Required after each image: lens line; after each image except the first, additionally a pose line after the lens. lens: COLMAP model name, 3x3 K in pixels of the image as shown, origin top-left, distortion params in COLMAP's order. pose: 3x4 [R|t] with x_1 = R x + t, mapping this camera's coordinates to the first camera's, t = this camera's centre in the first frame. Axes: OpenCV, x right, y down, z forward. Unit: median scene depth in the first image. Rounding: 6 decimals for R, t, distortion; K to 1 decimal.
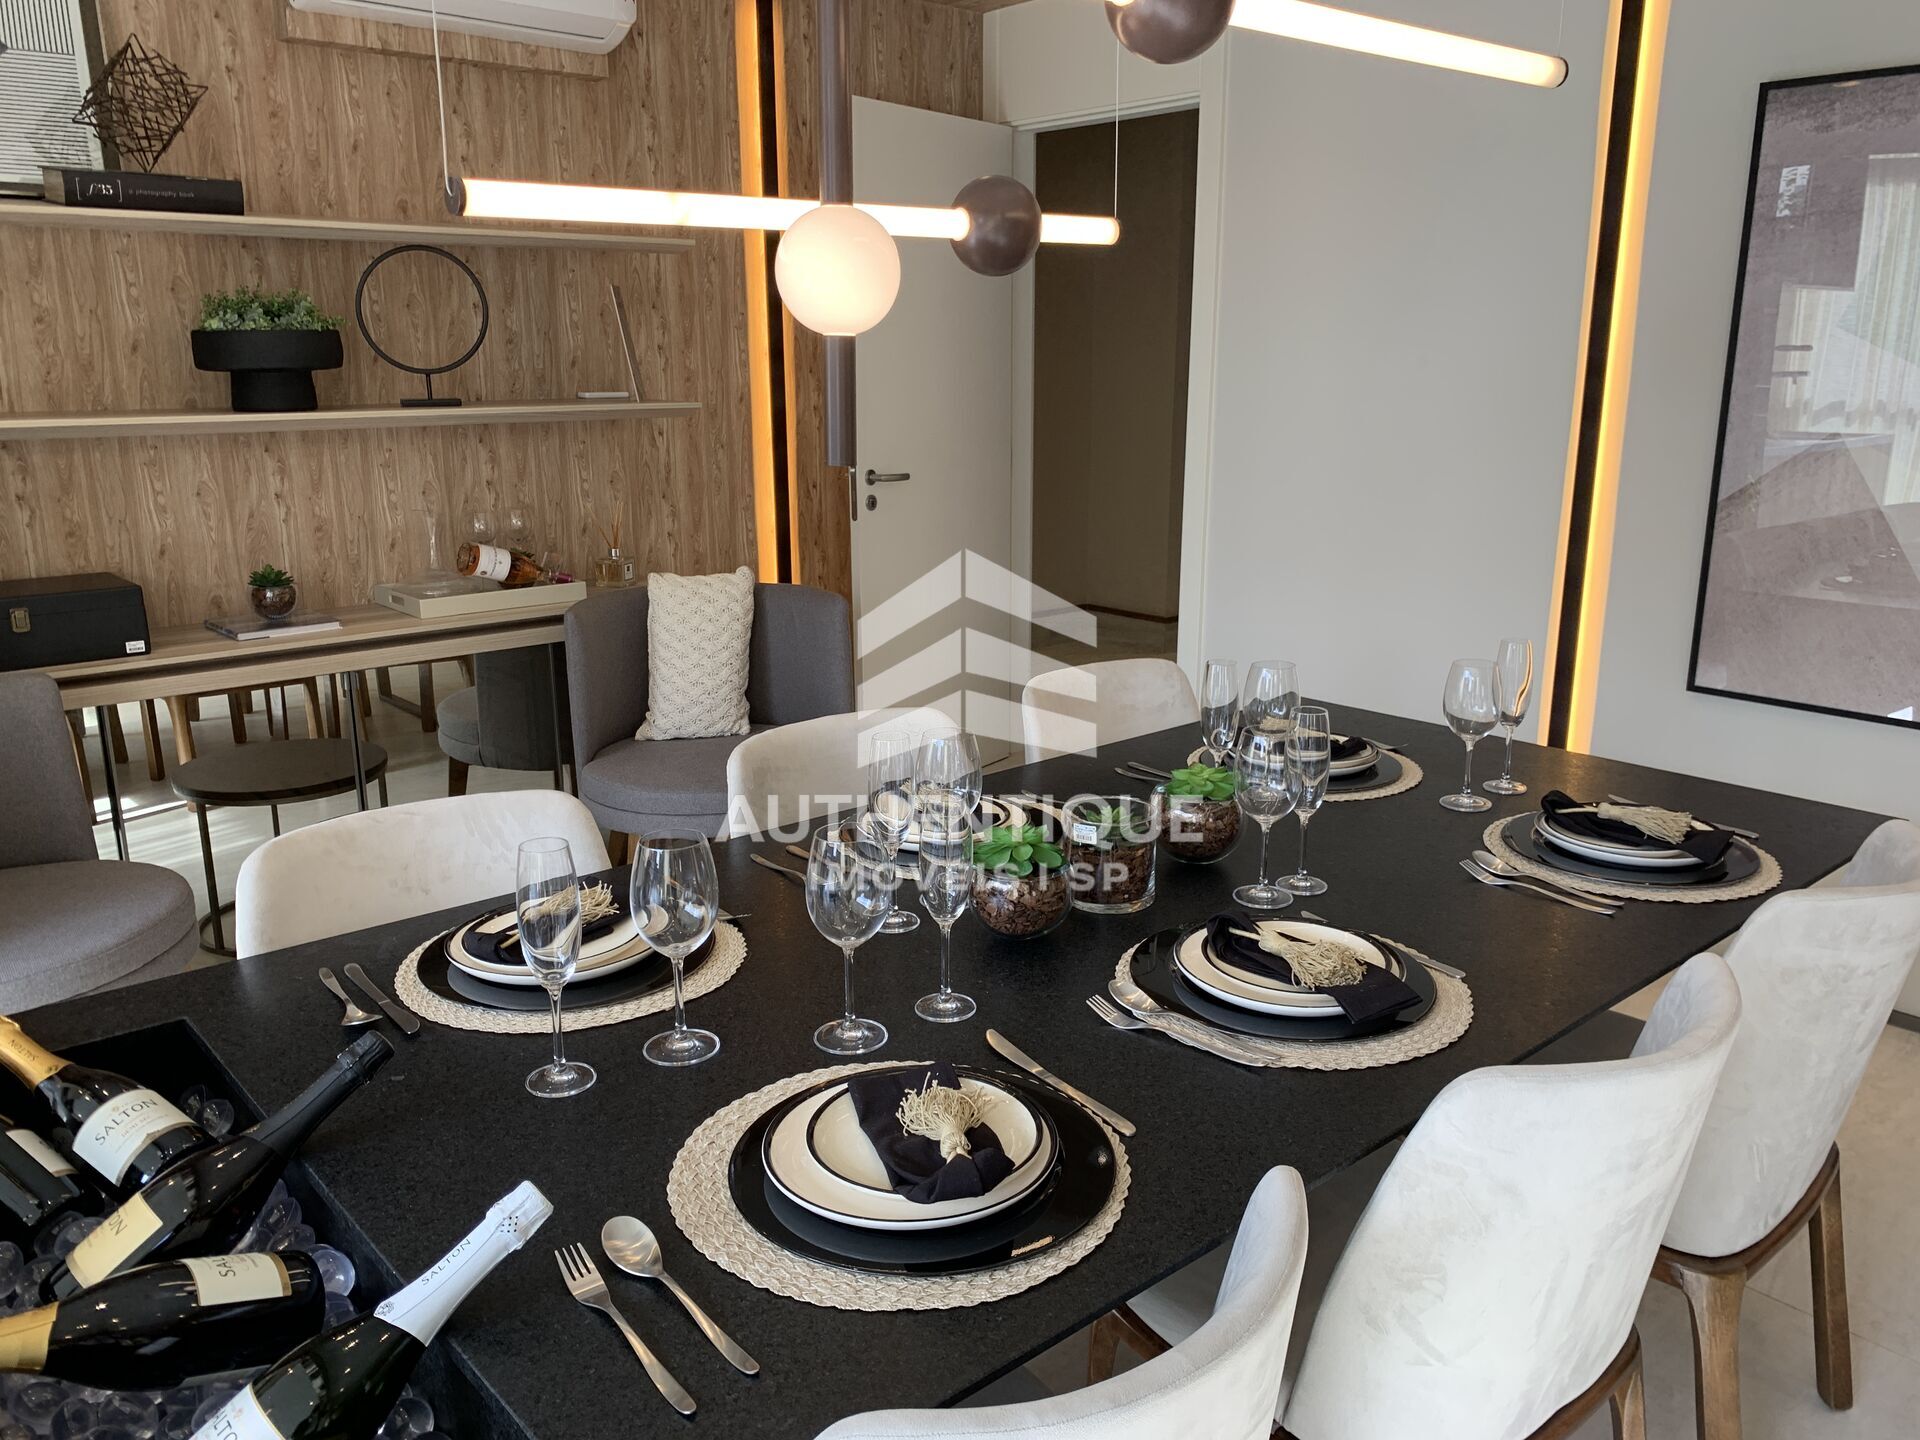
lens RADIAL K [[1487.0, 0, 963.0], [0, 1487.0, 711.6], [0, 0, 1]] dist [0.021231, -0.020520]
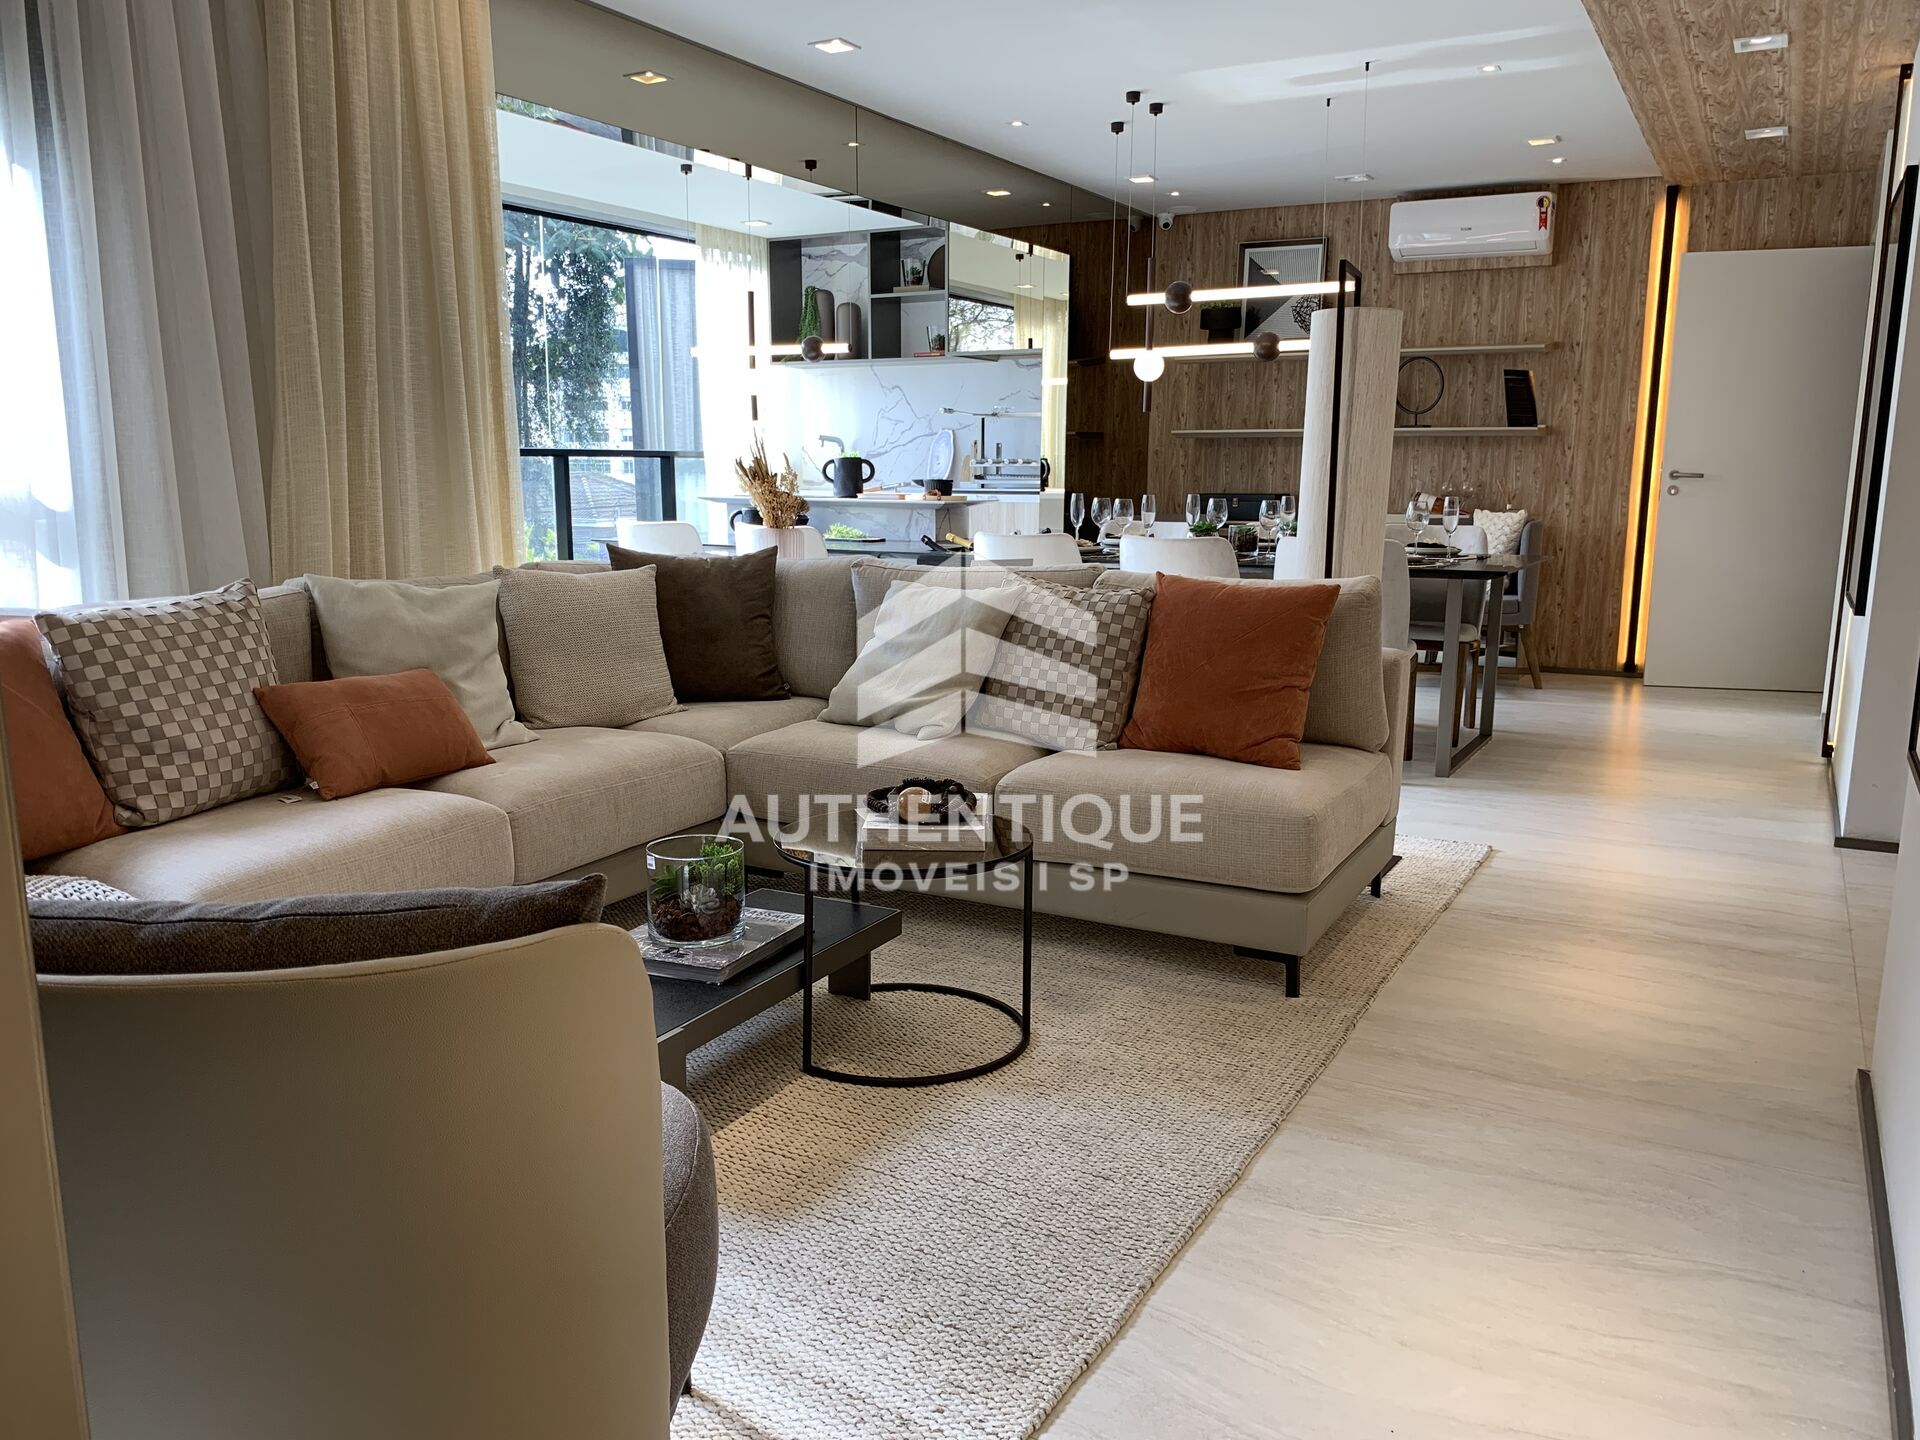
lens RADIAL K [[1487.0, 0, 954.5], [0, 1487.0, 740.3], [0, 0, 1]] dist [0.021231, -0.020520]
pose [[0.343795, 0.175895, -0.922424, 1.391856], [-0.227653, 0.968609, 0.099854, 0.161428], [0.911032, 0.175663, 0.373046, -0.333083]]
